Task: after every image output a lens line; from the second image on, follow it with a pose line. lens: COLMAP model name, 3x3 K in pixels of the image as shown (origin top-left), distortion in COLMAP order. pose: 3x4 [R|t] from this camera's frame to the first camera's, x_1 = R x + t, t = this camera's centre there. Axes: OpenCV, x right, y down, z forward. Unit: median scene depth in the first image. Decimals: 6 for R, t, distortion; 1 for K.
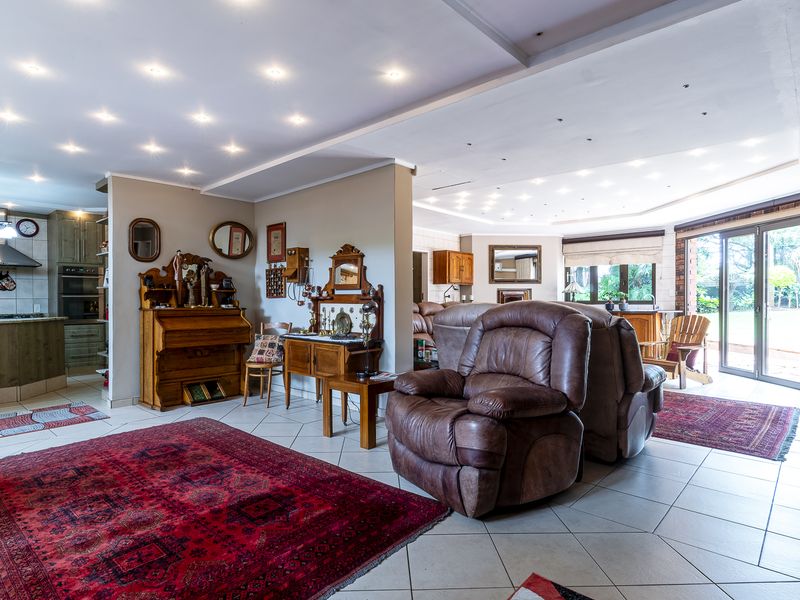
lens RADIAL K [[458.5, 0, 397.3], [0, 458.5, 324.8], [0, 0, 1]] dist [0.000353, -0.000649]
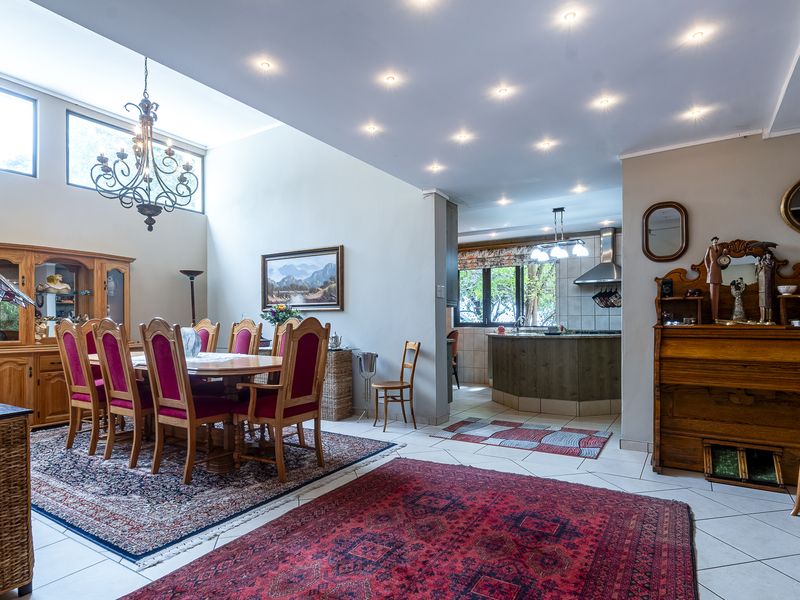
lens RADIAL K [[458.5, 0, 397.3], [0, 458.5, 324.8], [0, 0, 1]] dist [0.000353, -0.000649]
pose [[0.170553, 0.010070, -0.985297, 0.089784], [-0.052532, 0.998619, 0.001112, -0.013697], [0.983947, 0.051570, 0.170846, 0.418499]]
